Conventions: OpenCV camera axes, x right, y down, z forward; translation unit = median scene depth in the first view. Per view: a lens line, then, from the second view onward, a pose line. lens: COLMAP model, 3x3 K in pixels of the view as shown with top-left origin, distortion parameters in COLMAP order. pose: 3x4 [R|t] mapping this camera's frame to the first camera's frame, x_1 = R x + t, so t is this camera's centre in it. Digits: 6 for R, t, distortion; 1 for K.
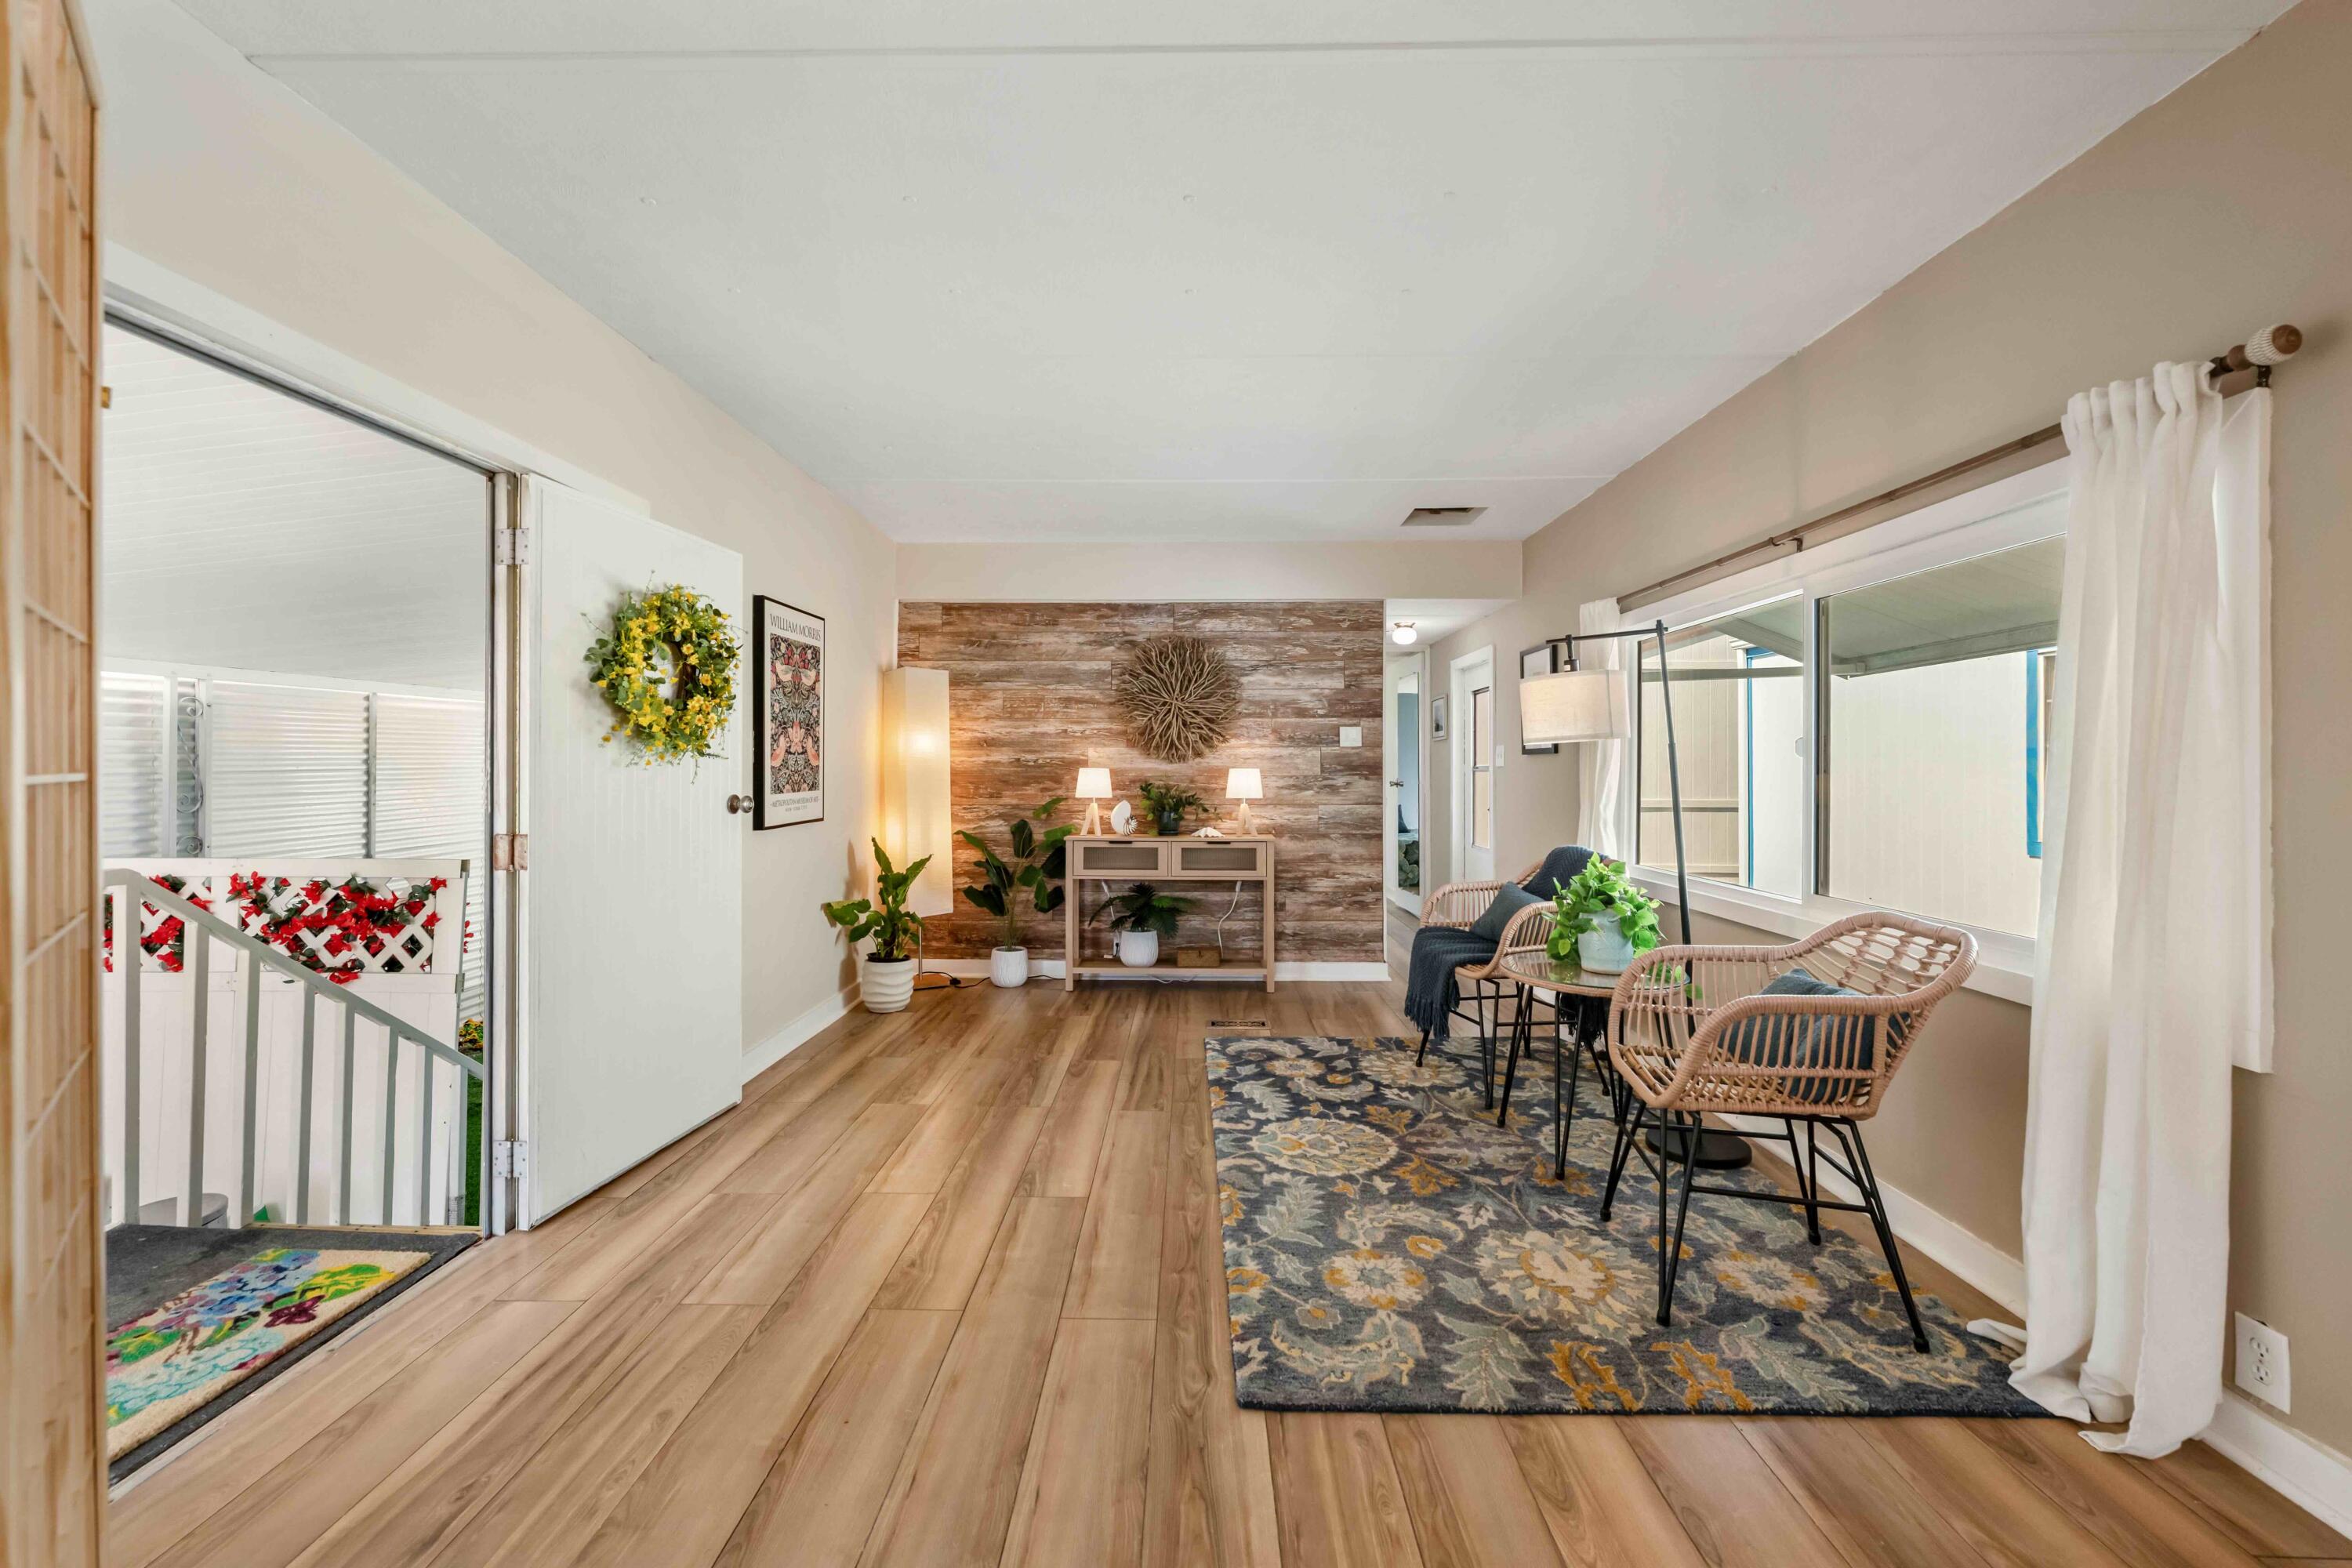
lens RADIAL K [[941.3, 0, 1169.3], [0, 941.3, 766.5], [0, 0, 1]] dist [-0.003578, 0.000356]
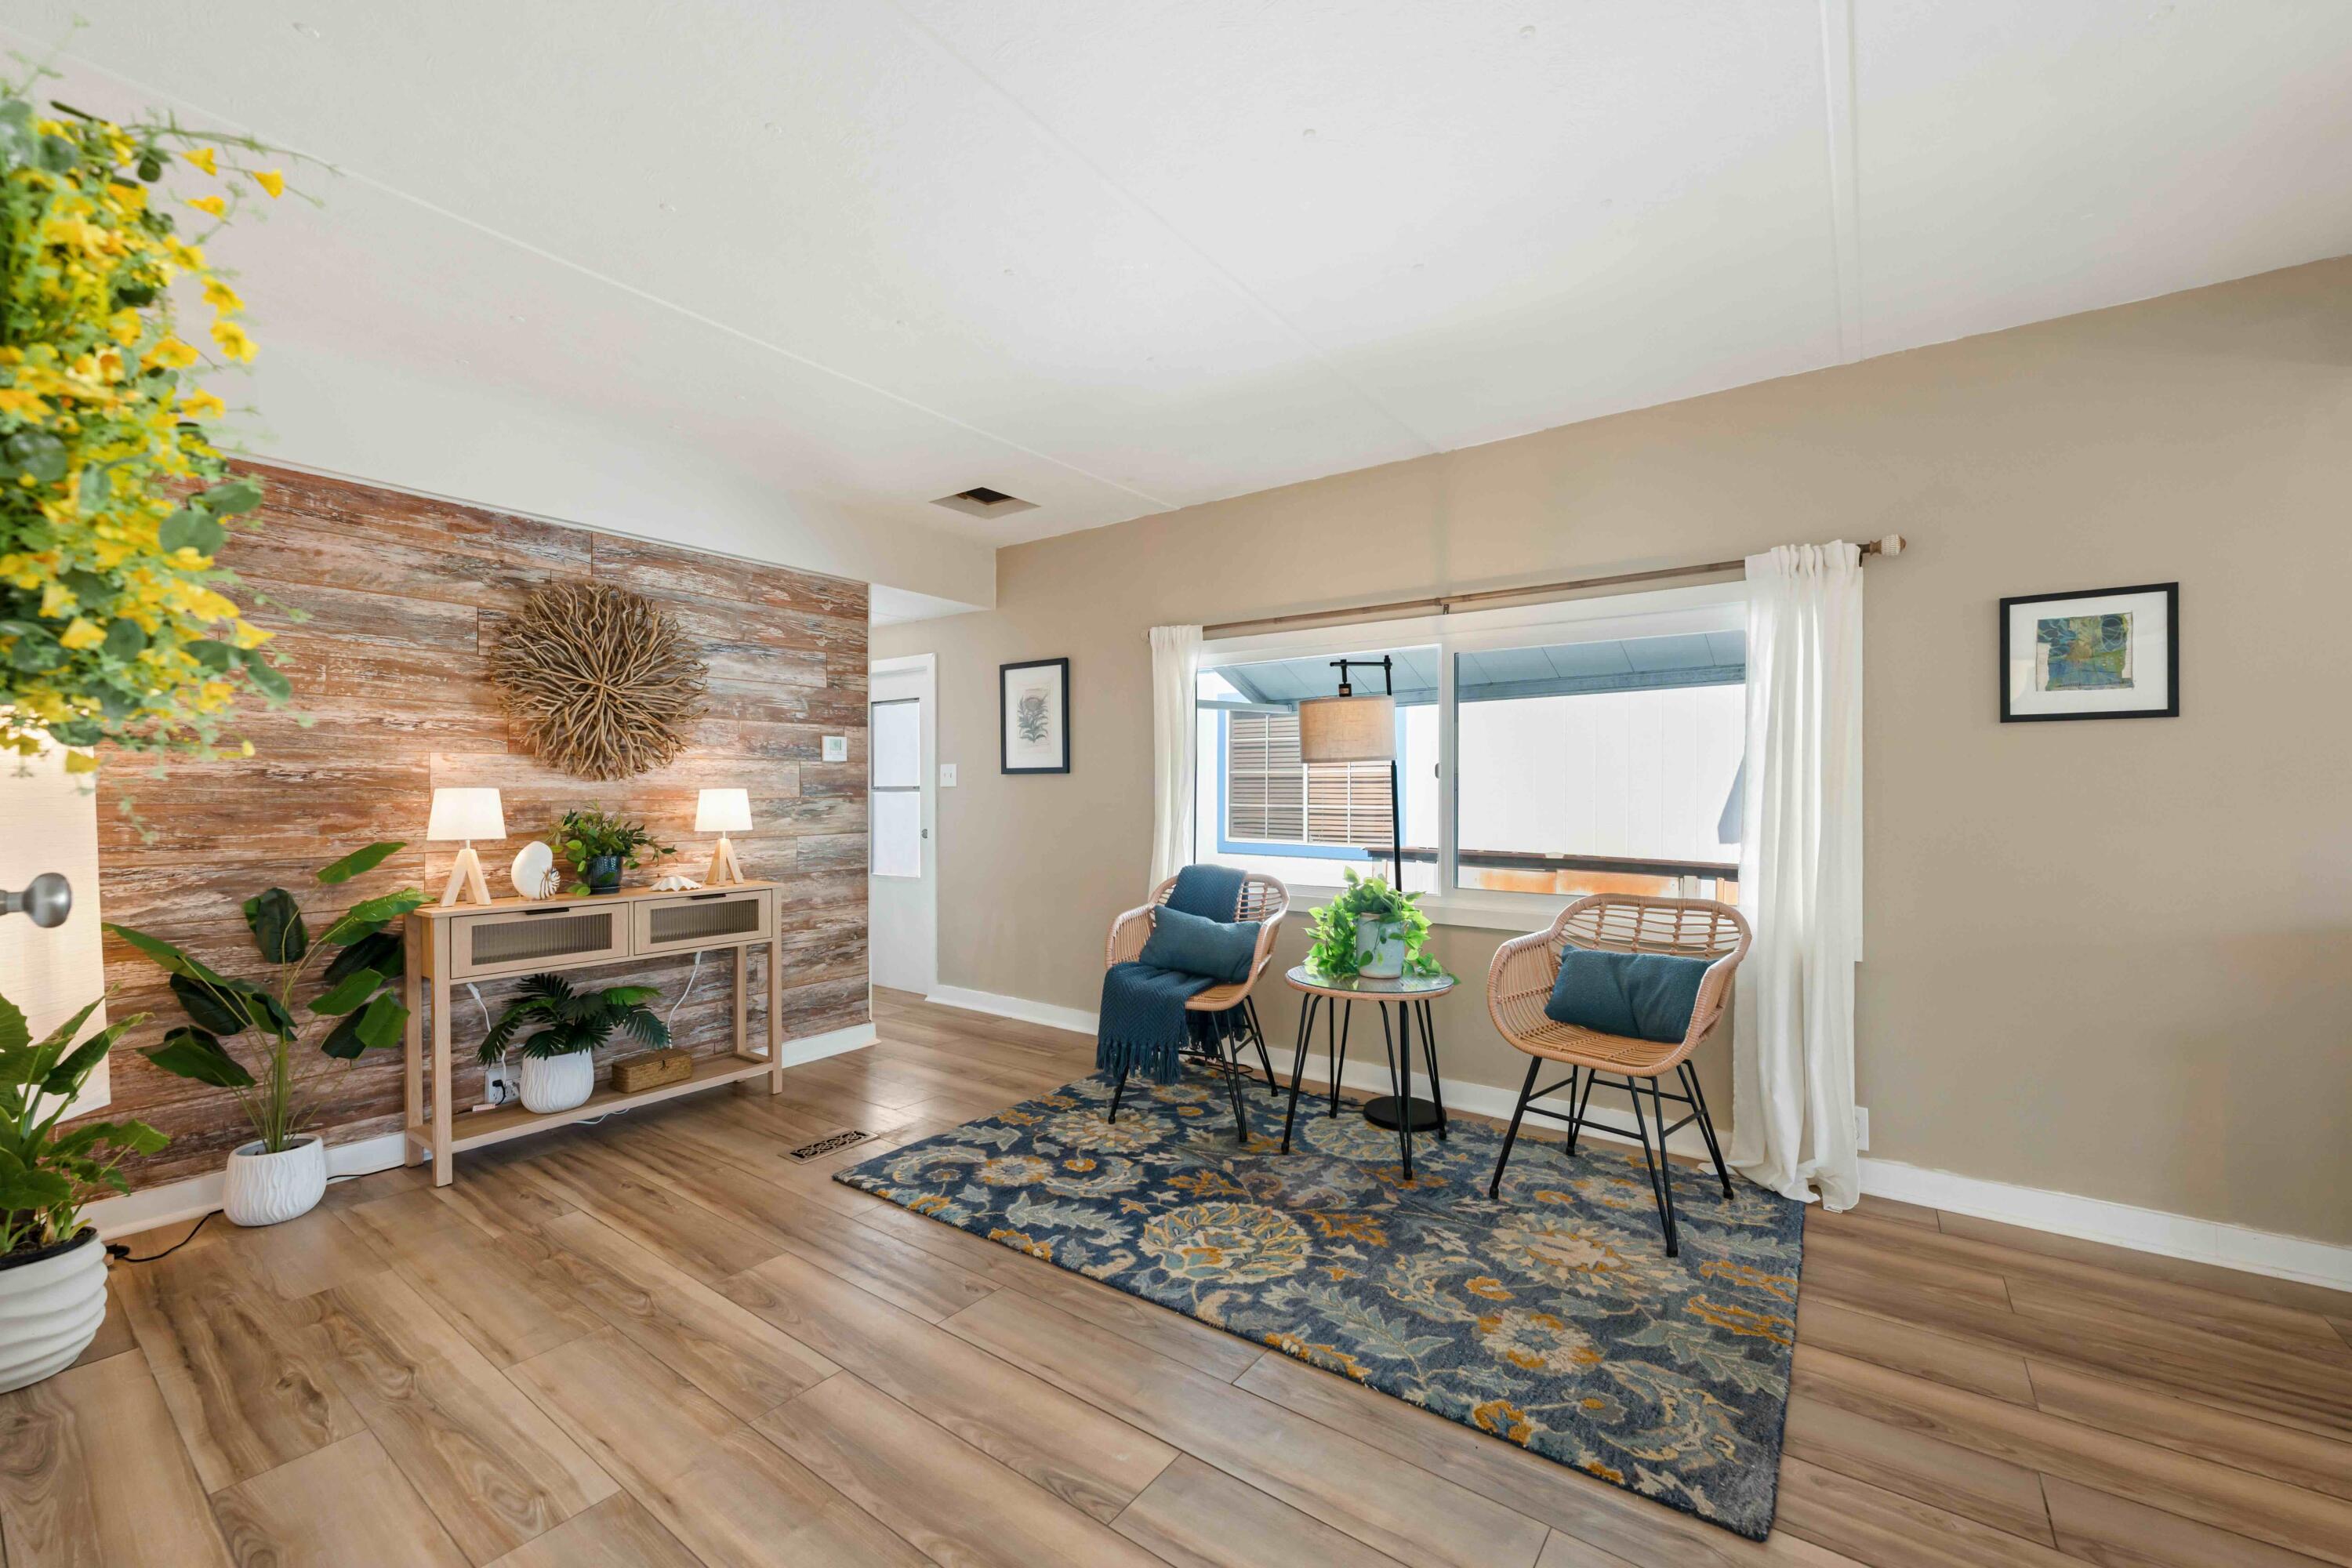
lens RADIAL K [[941.3, 0, 1170.8], [0, 941.3, 800.7], [0, 0, 1]] dist [-0.003578, 0.000356]
pose [[0.578013, -0.011116, 0.815952, -0.297517], [-0.000015, 0.999907, 0.013633, 0.001325], [-0.816028, -0.007892, 0.577959, 0.310469]]
